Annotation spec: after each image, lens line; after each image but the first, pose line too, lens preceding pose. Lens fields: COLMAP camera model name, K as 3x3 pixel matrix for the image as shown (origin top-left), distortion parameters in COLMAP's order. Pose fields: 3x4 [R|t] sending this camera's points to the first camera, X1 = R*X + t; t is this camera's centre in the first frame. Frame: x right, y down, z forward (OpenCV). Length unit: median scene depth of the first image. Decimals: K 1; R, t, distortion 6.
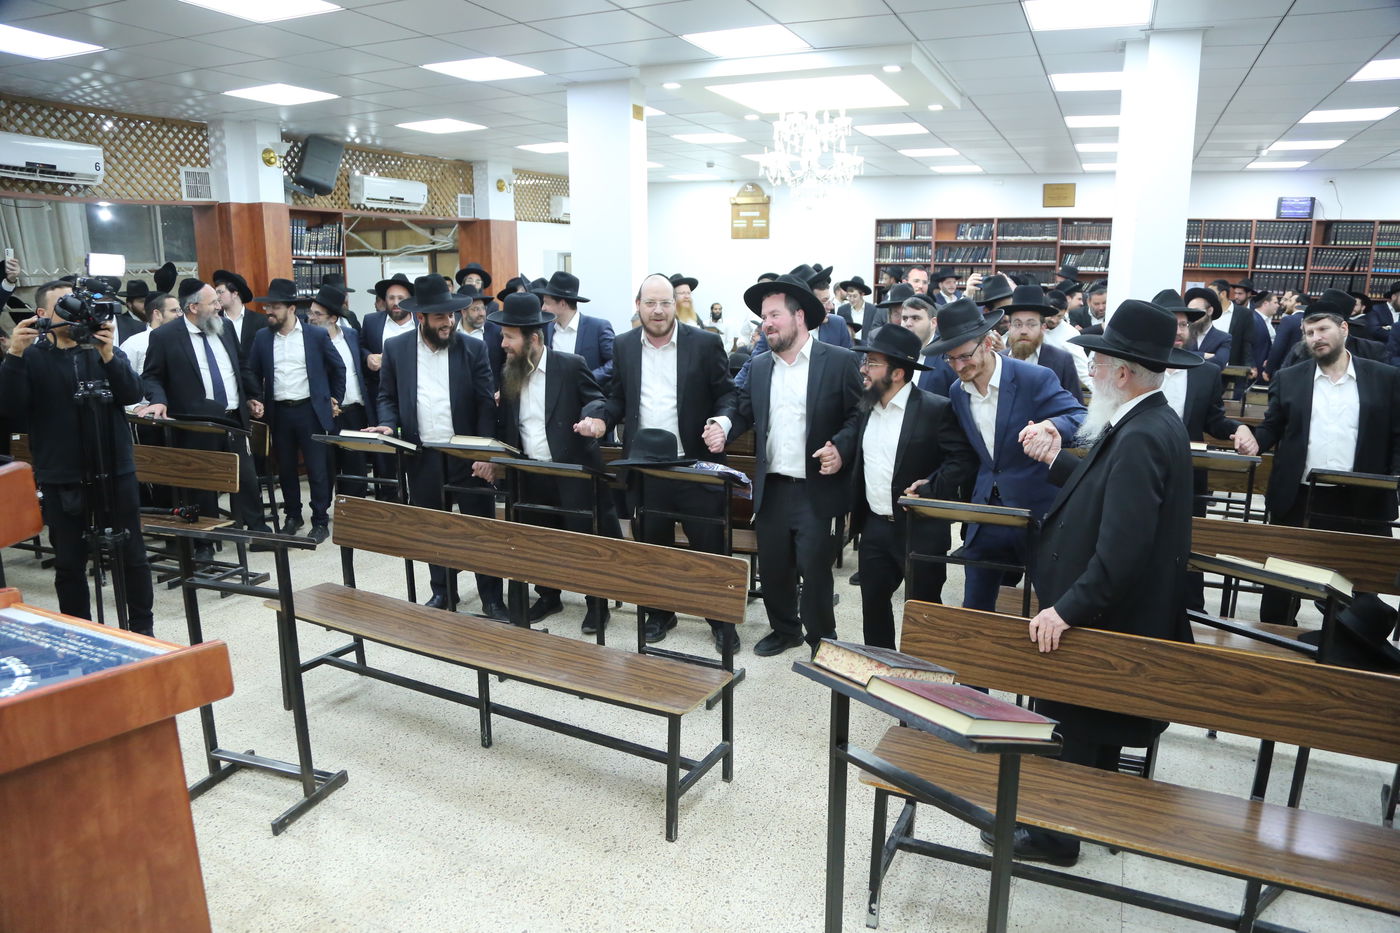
lens RADIAL K [[926.2, 0, 697.8], [0, 926.2, 470.2], [0, 0, 1]] dist [-0.043589, 0.032904]
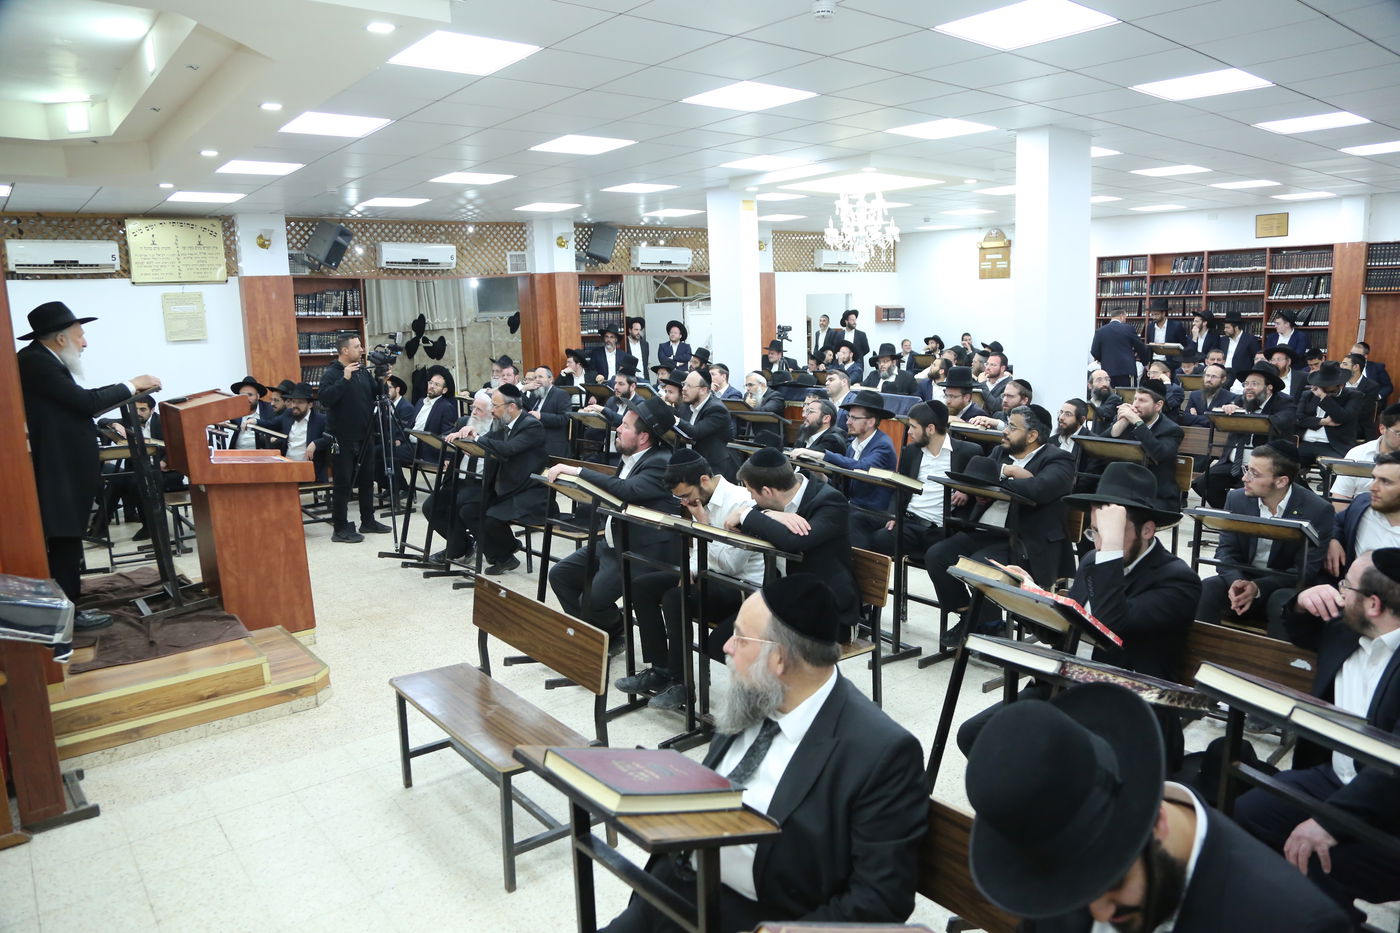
lens RADIAL K [[926.2, 0, 704.8], [0, 926.2, 470.7], [0, 0, 1]] dist [-0.043589, 0.032904]
pose [[0.897999, 0.050093, -0.437137, 0.362893], [-0.067279, 0.997448, -0.023910, 0.044009], [0.434824, 0.050881, 0.899077, -0.201195]]
